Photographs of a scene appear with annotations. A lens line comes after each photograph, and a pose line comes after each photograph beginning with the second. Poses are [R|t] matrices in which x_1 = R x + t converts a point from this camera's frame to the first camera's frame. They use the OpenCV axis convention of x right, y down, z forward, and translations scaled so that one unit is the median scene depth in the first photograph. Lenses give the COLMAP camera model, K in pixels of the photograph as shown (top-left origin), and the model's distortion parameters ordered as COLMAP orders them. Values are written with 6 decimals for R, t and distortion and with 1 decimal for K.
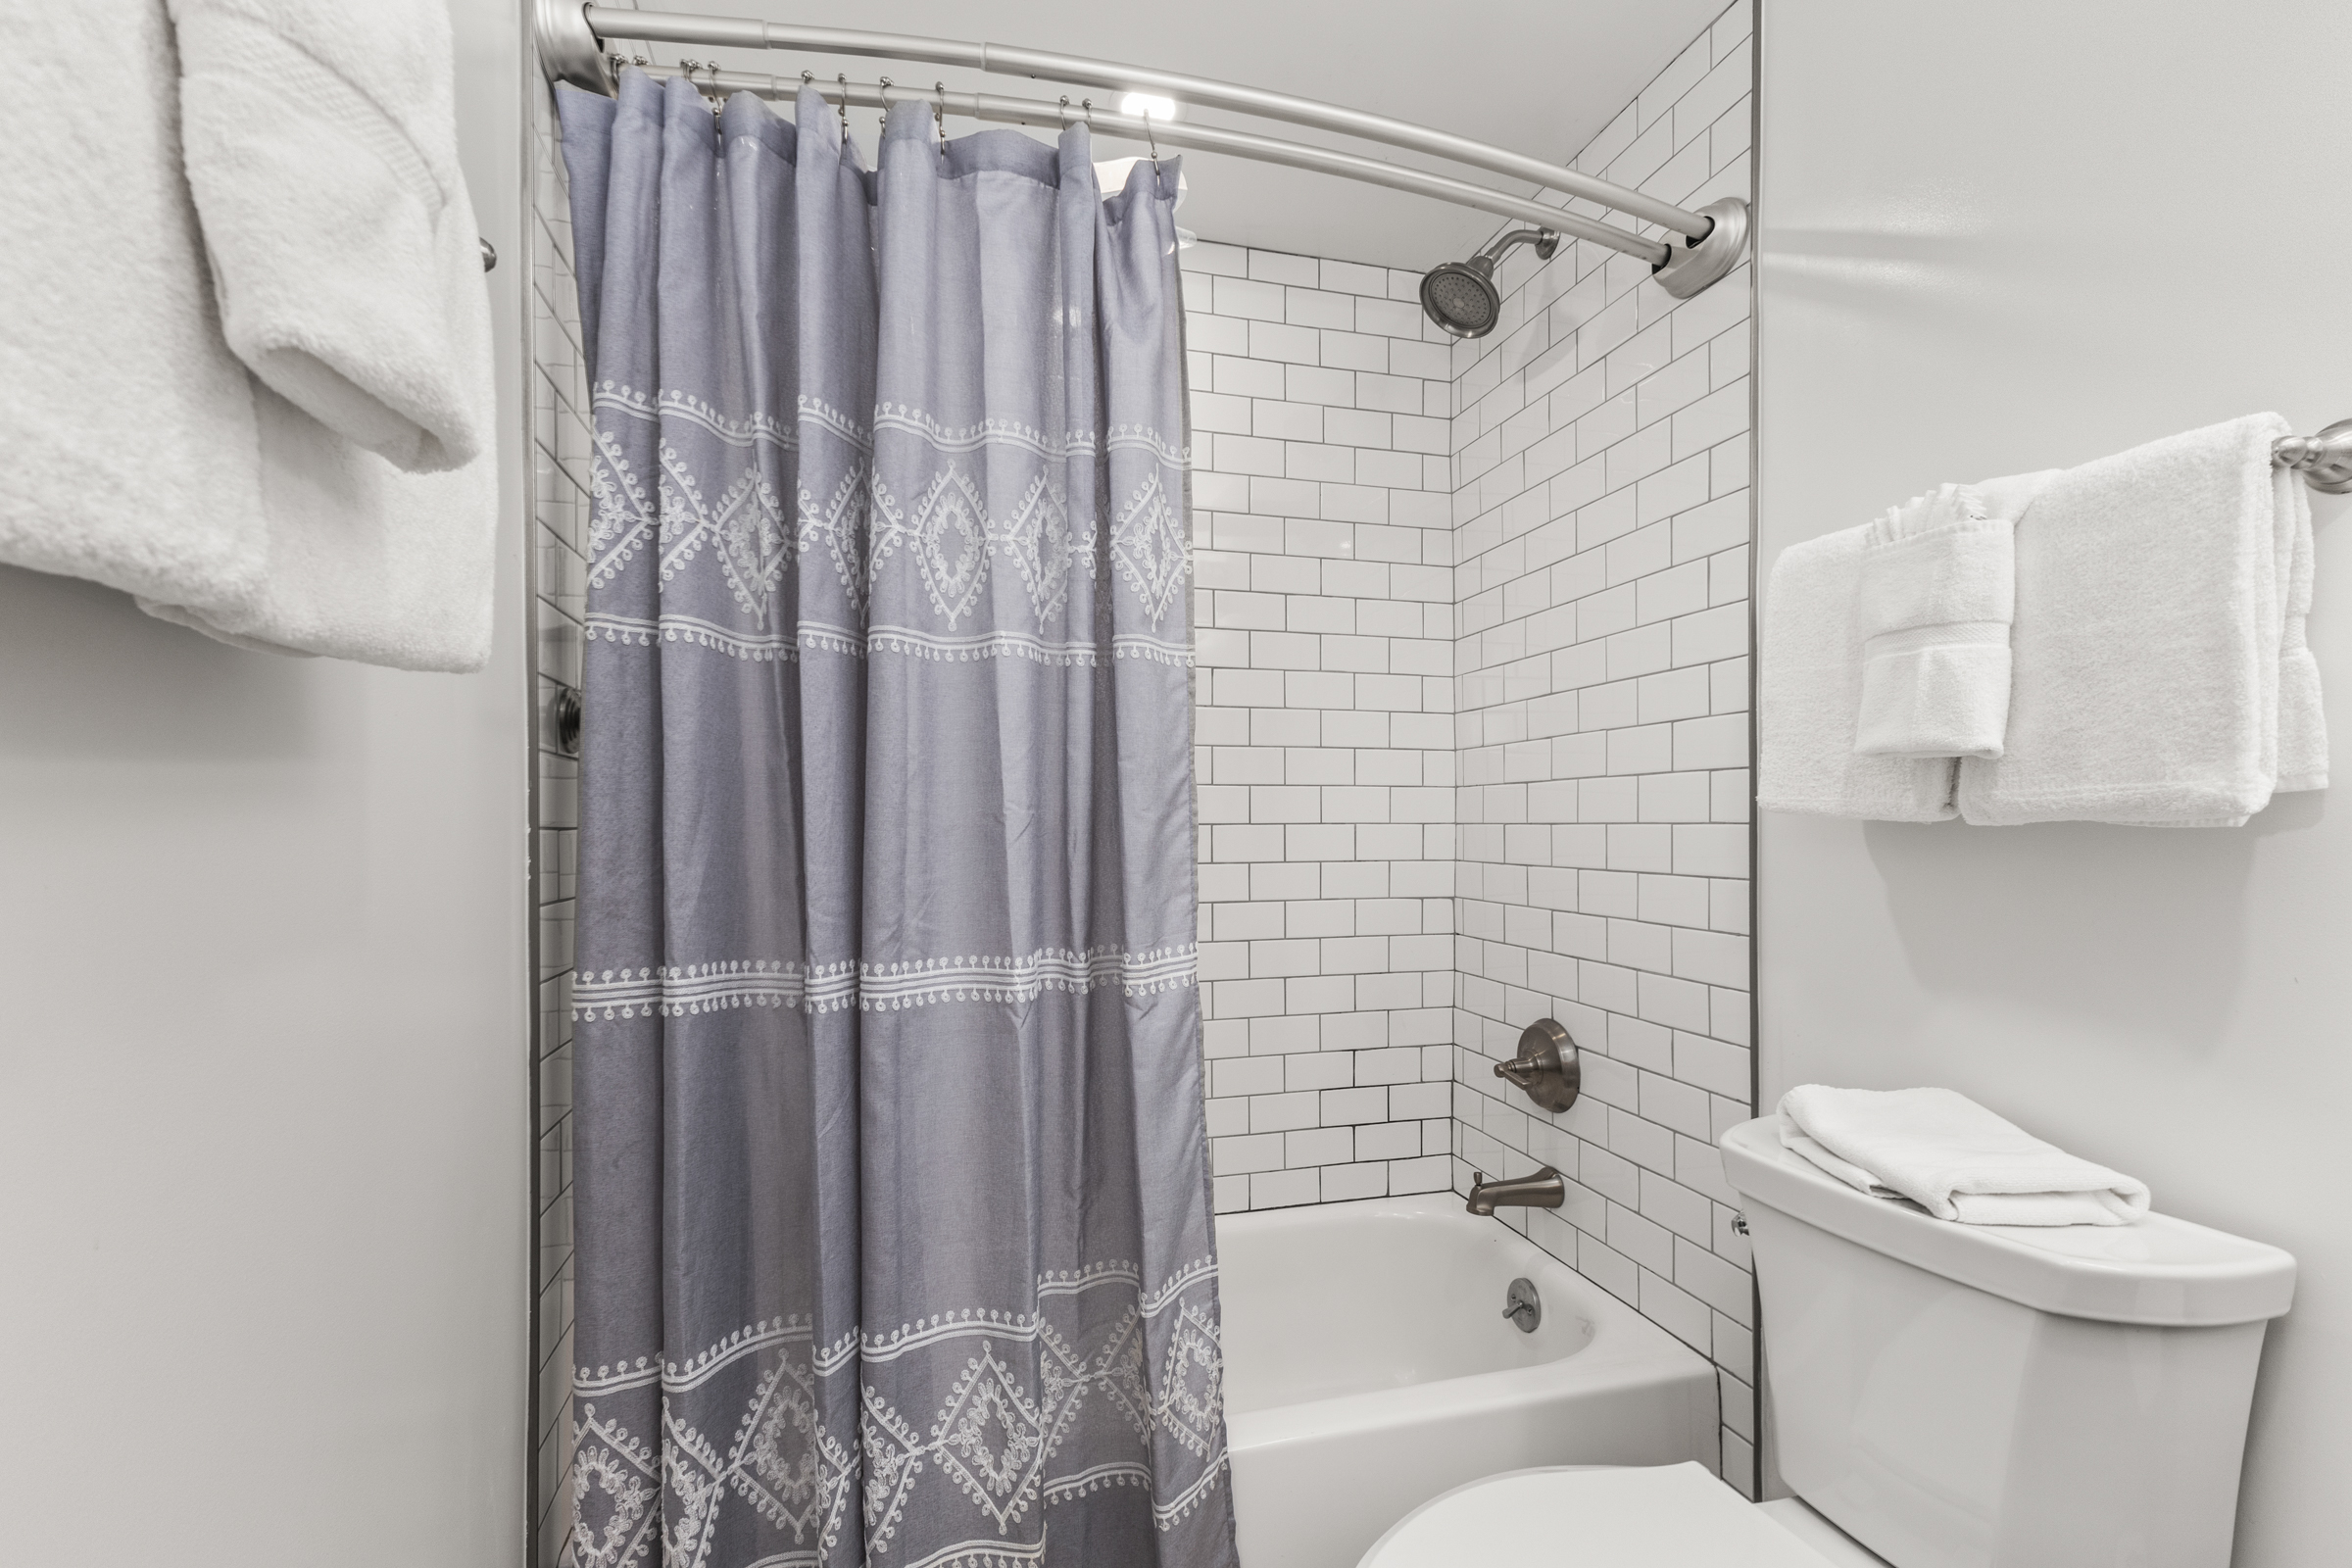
lens RADIAL K [[1041.3, 0, 1179.7], [0, 1041.3, 779.4], [0, 0, 1]] dist [0.010873, -0.000440]
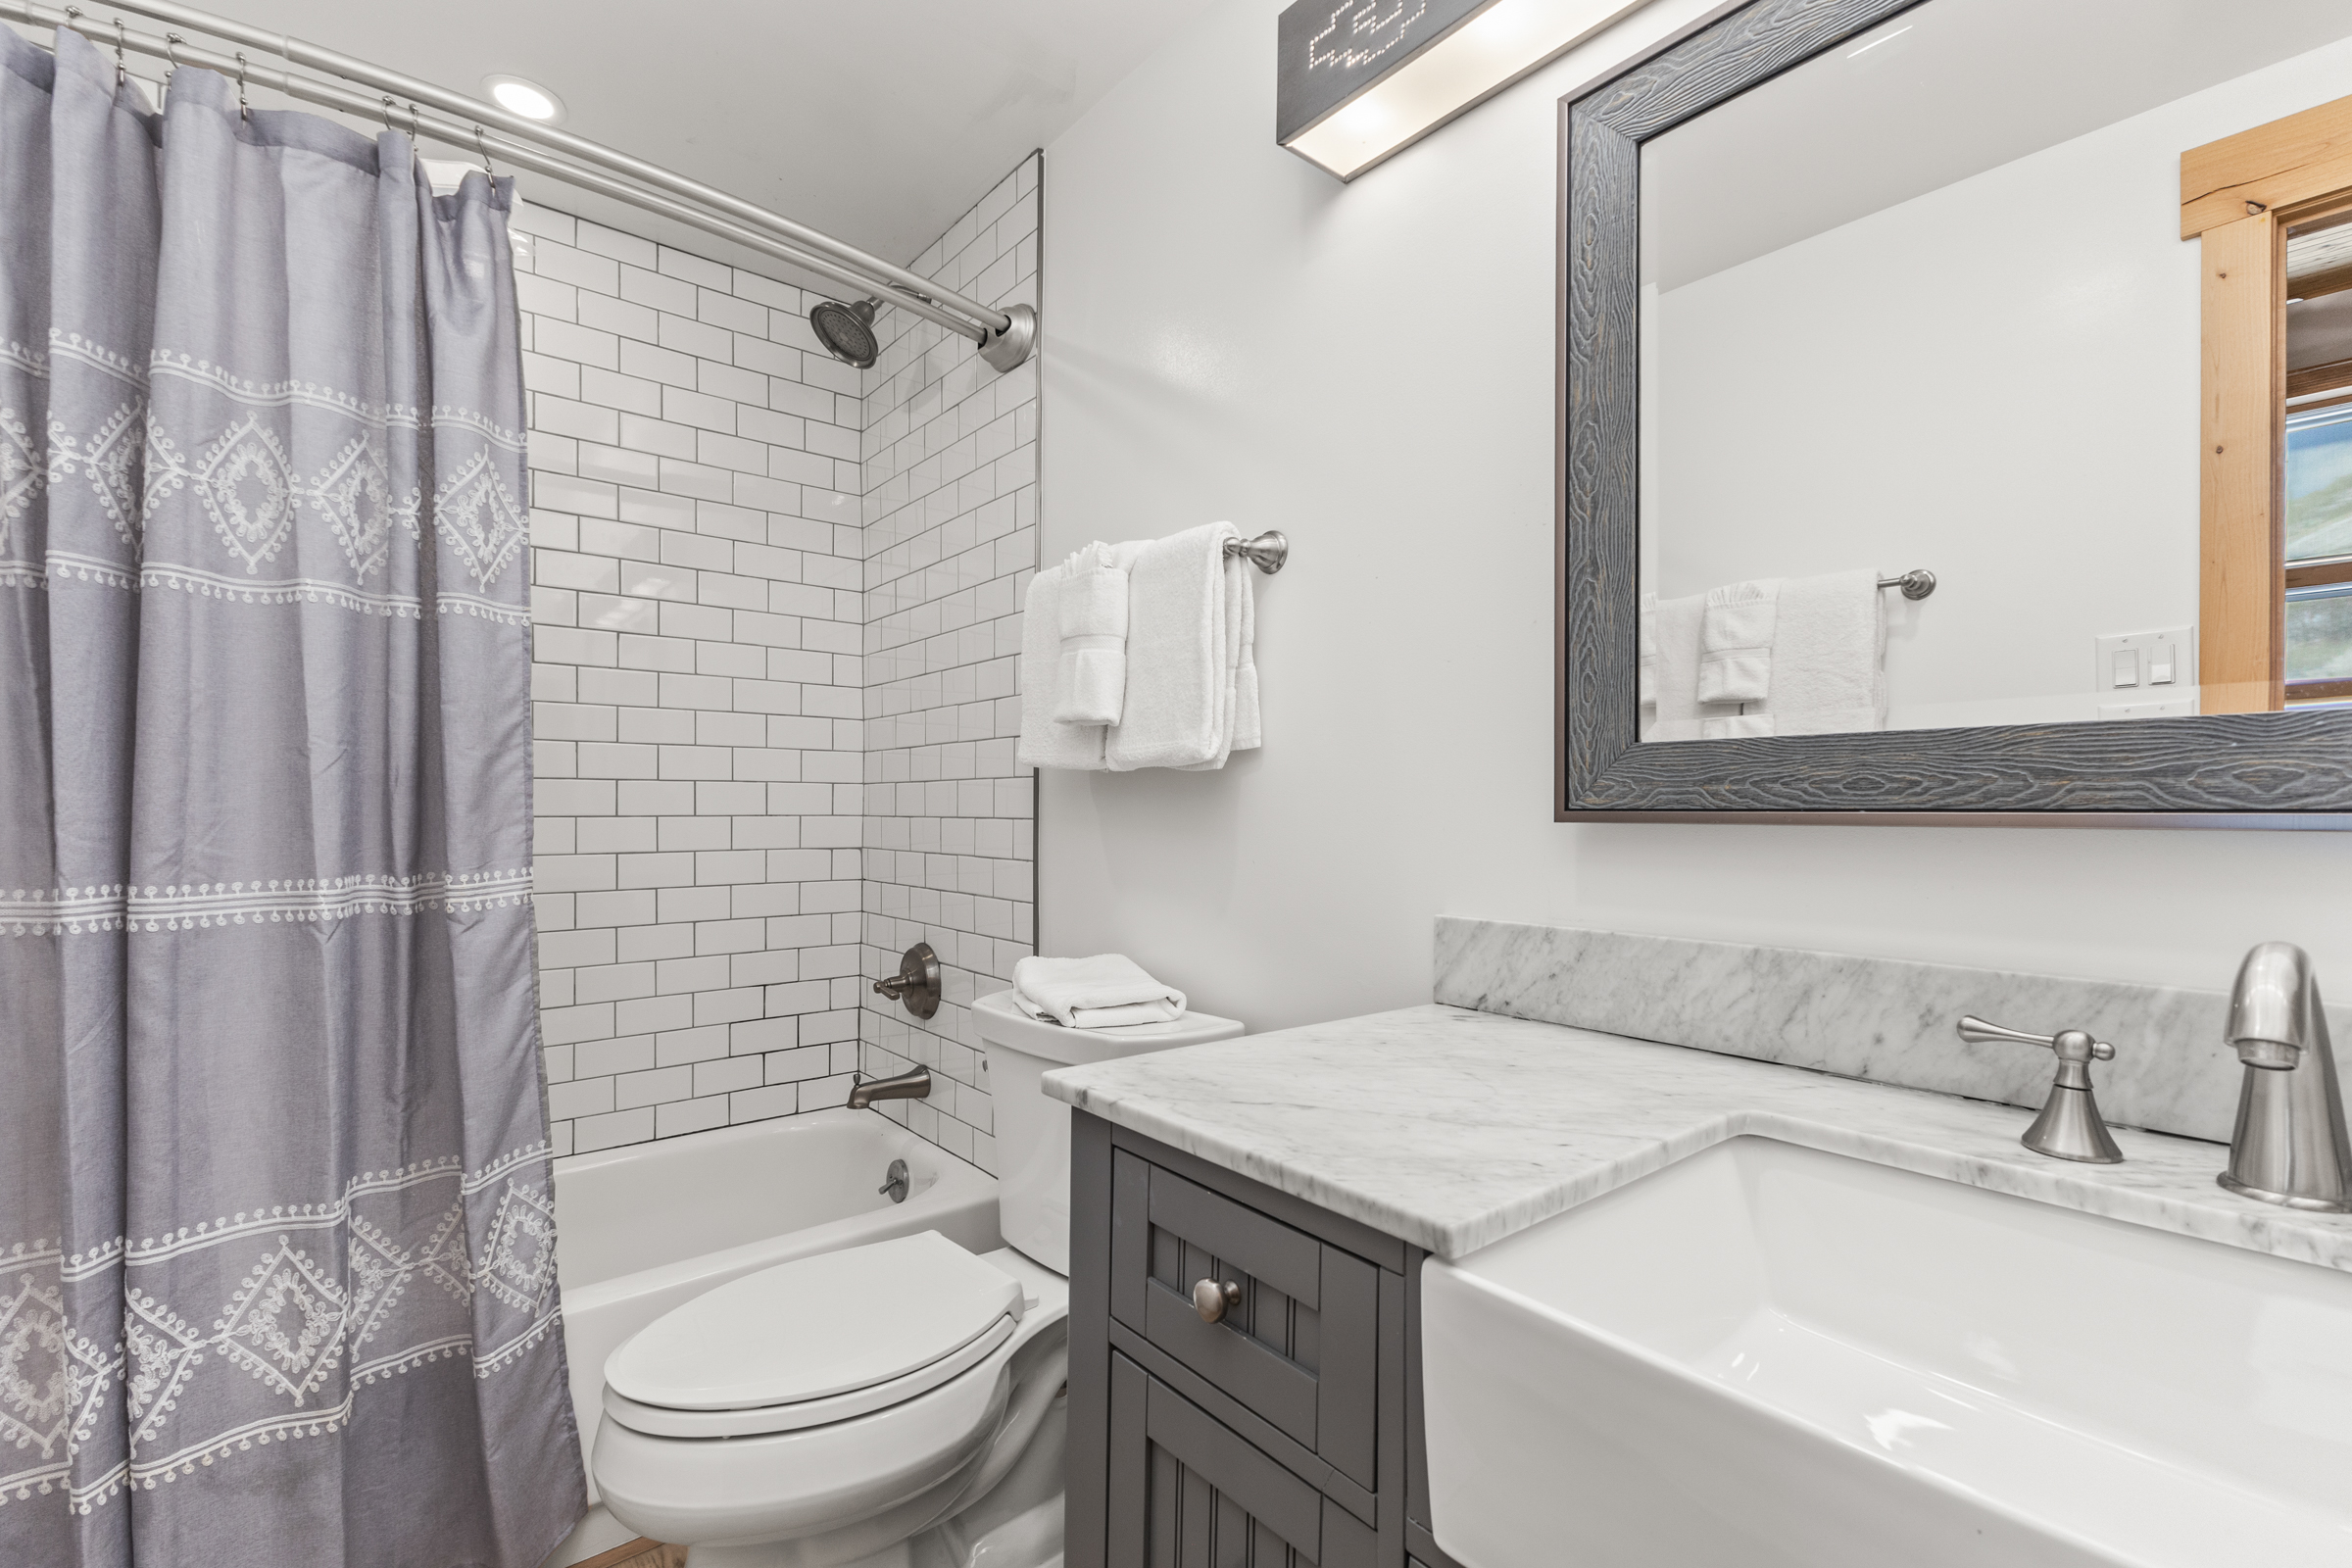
lens RADIAL K [[1035.4, 0, 1172.7], [0, 1035.4, 779.9], [0, 0, 1]] dist [0.019600, -0.007089]
pose [[0.913252, 0.015102, 0.407115, 0.209433], [-0.021332, 0.999714, 0.010769, 0.035454], [-0.406836, -0.018519, 0.913313, -0.360384]]
